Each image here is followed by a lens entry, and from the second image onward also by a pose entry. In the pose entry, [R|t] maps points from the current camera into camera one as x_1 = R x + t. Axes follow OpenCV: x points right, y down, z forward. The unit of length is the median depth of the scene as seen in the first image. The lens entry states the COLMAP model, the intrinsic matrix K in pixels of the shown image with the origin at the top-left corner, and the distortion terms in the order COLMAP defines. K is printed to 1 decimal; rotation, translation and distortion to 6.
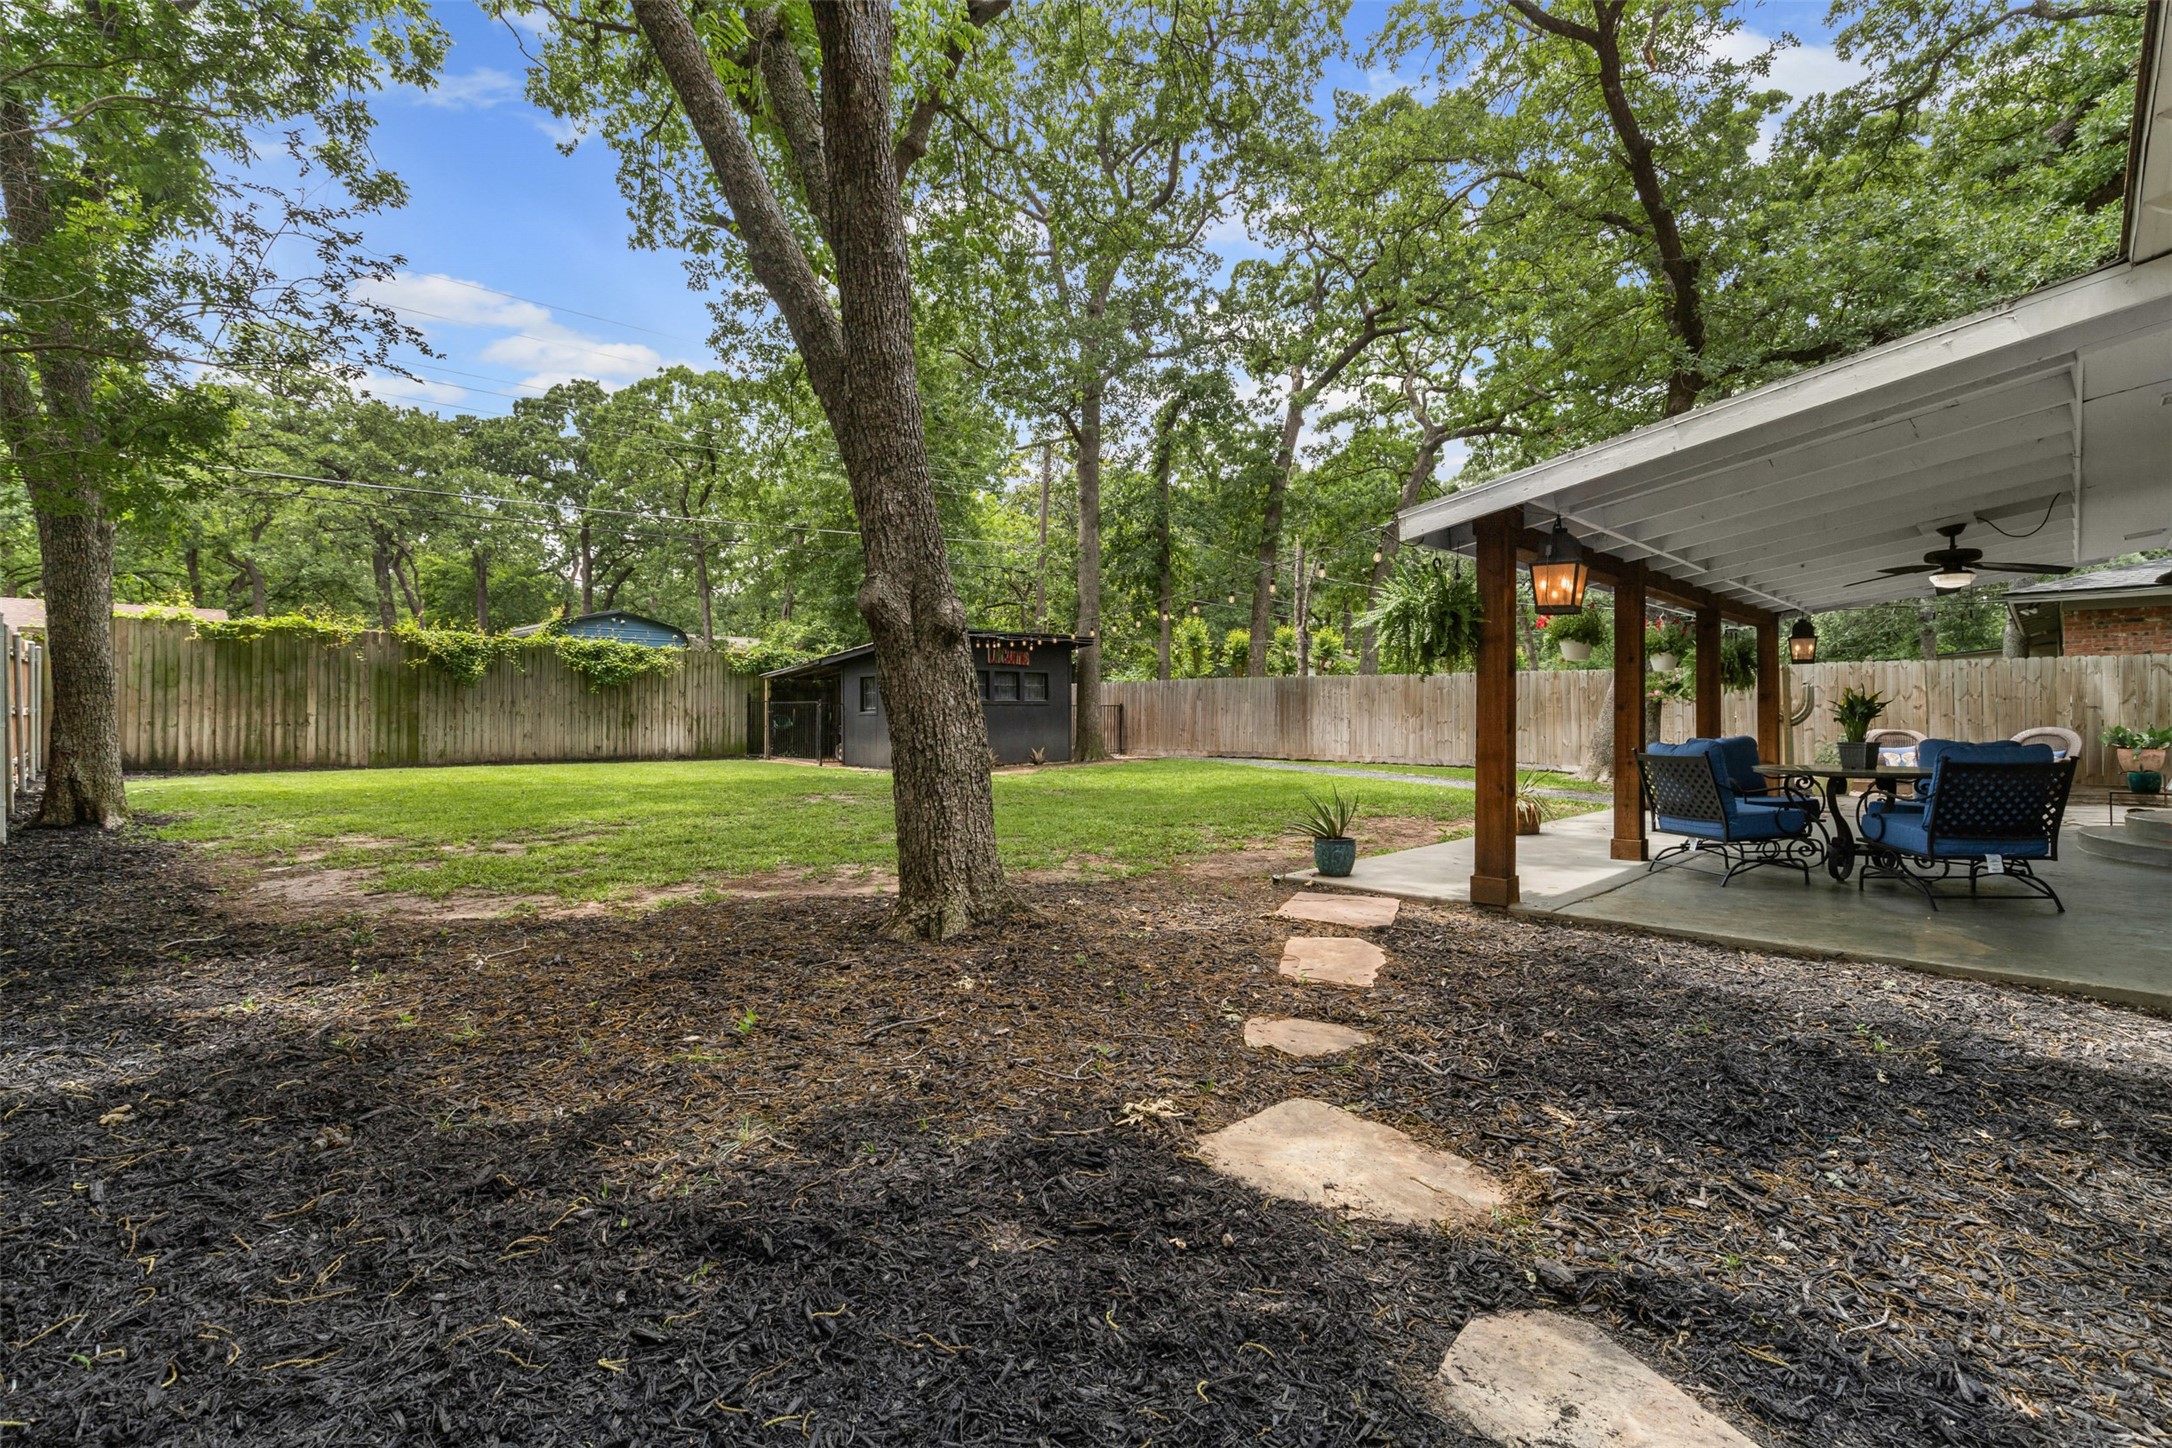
lens RADIAL K [[985.0, 0, 1089.8], [0, 985.0, 736.5], [0, 0, 1]] dist [0.000594, -0.000741]
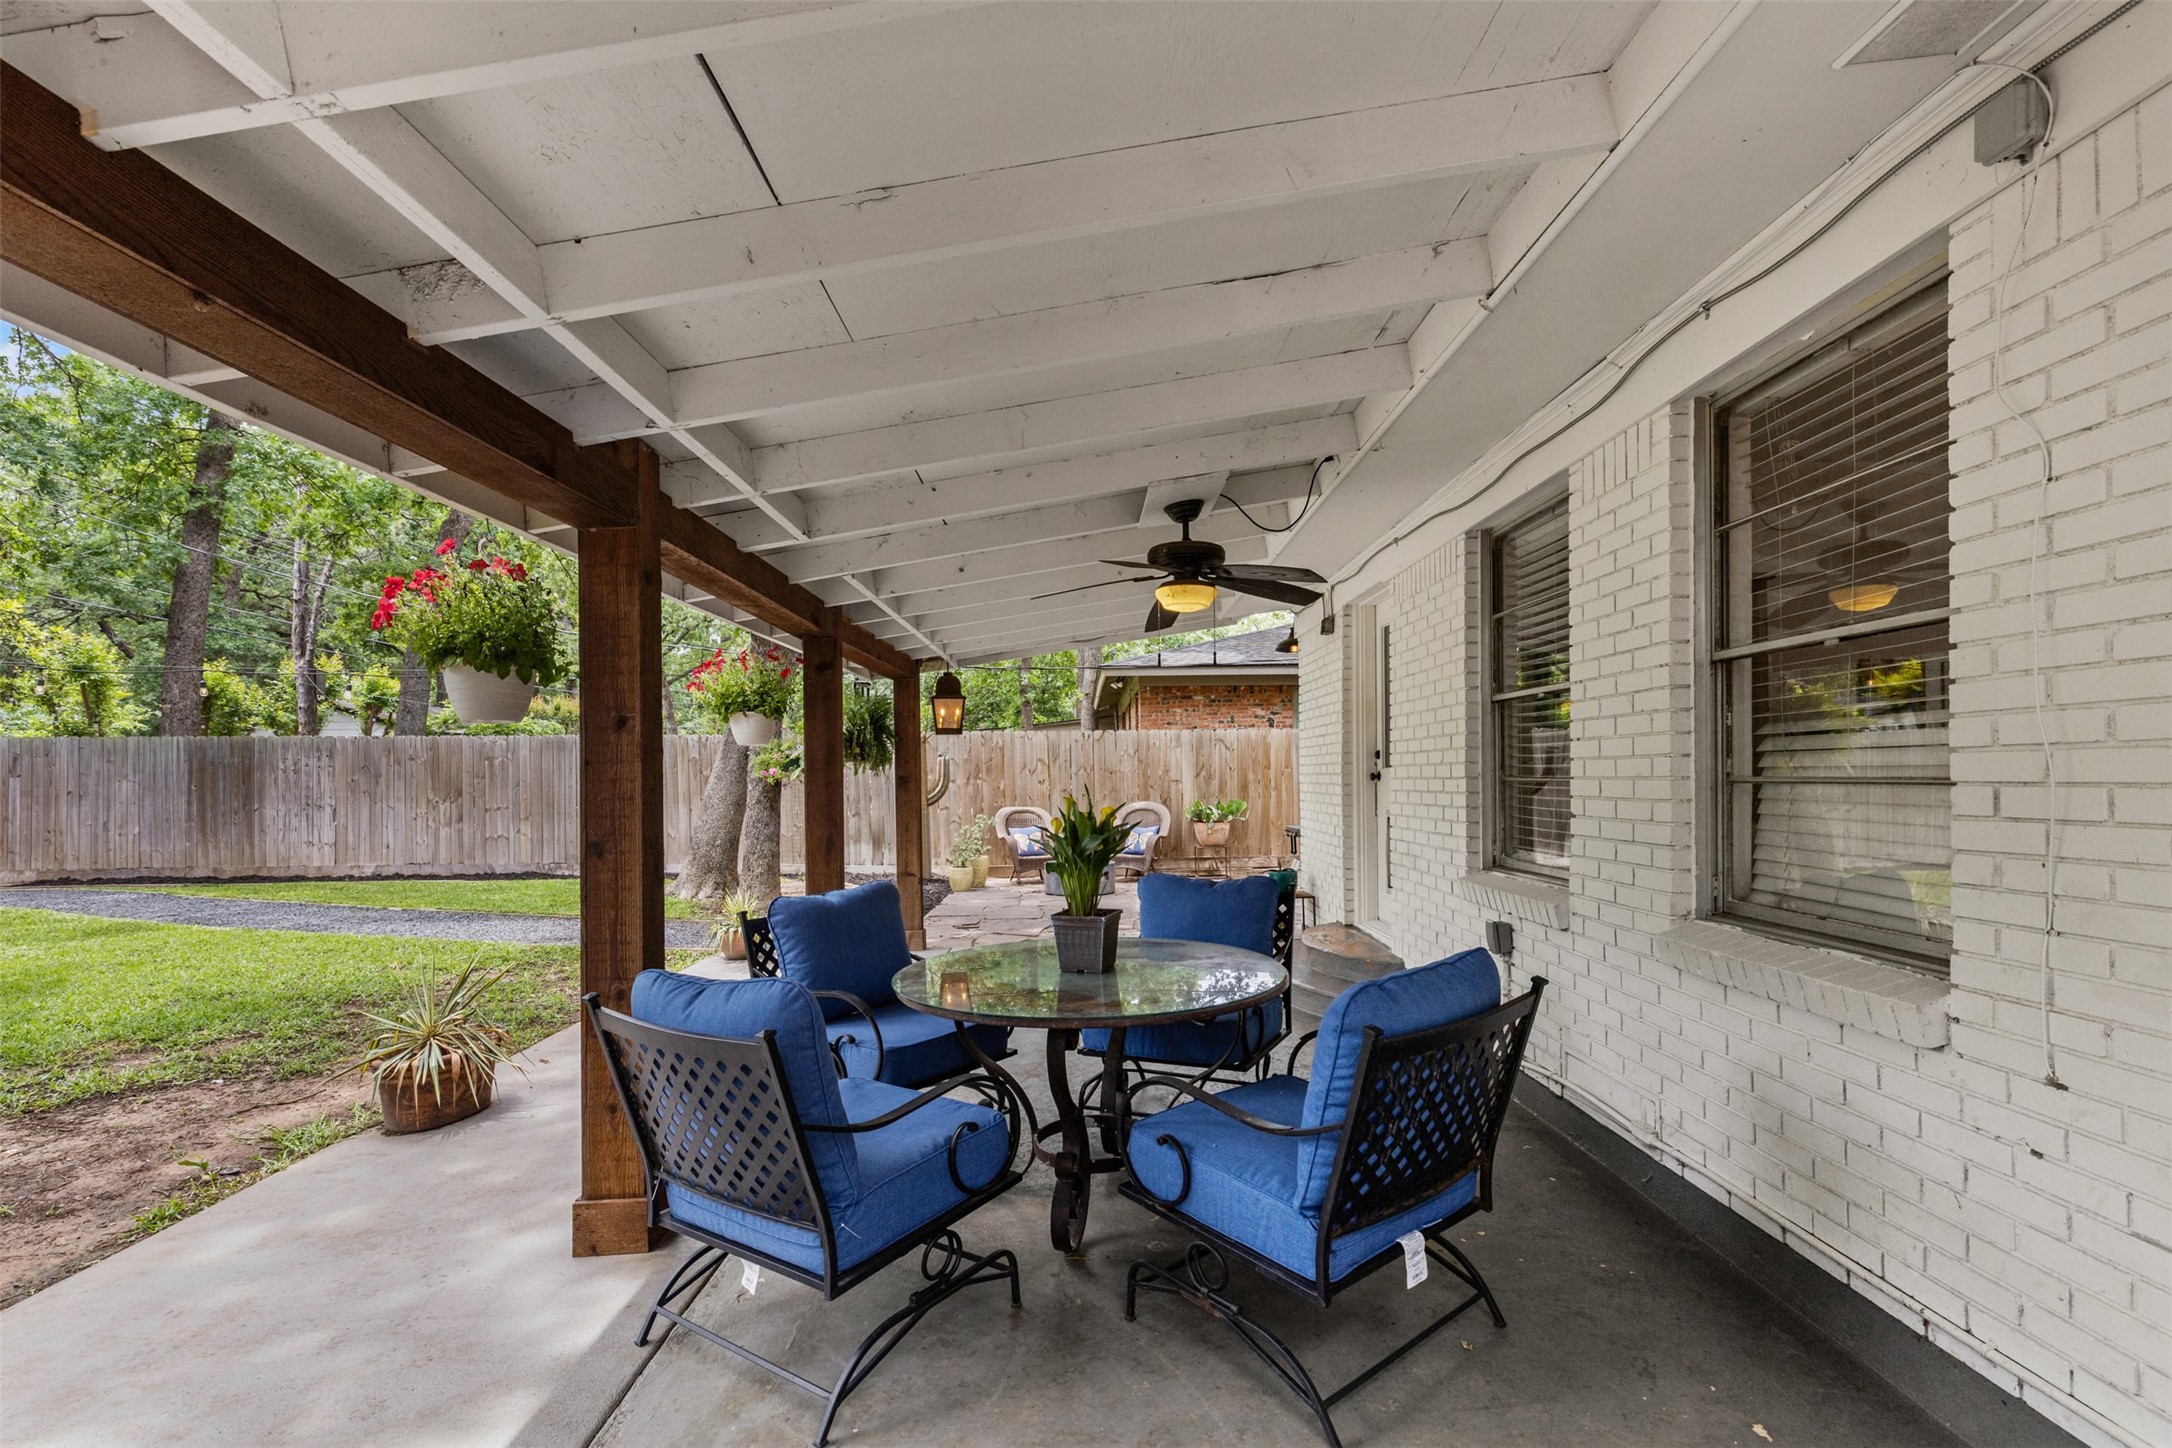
lens RADIAL K [[985.0, 0, 1089.8], [0, 985.0, 736.5], [0, 0, 1]] dist [0.000594, -0.000741]
pose [[0.700138, 0.015237, 0.713845, 0.285802], [0.027539, 0.998452, -0.048323, -0.035124], [-0.713476, 0.053491, 0.698635, 0.427831]]
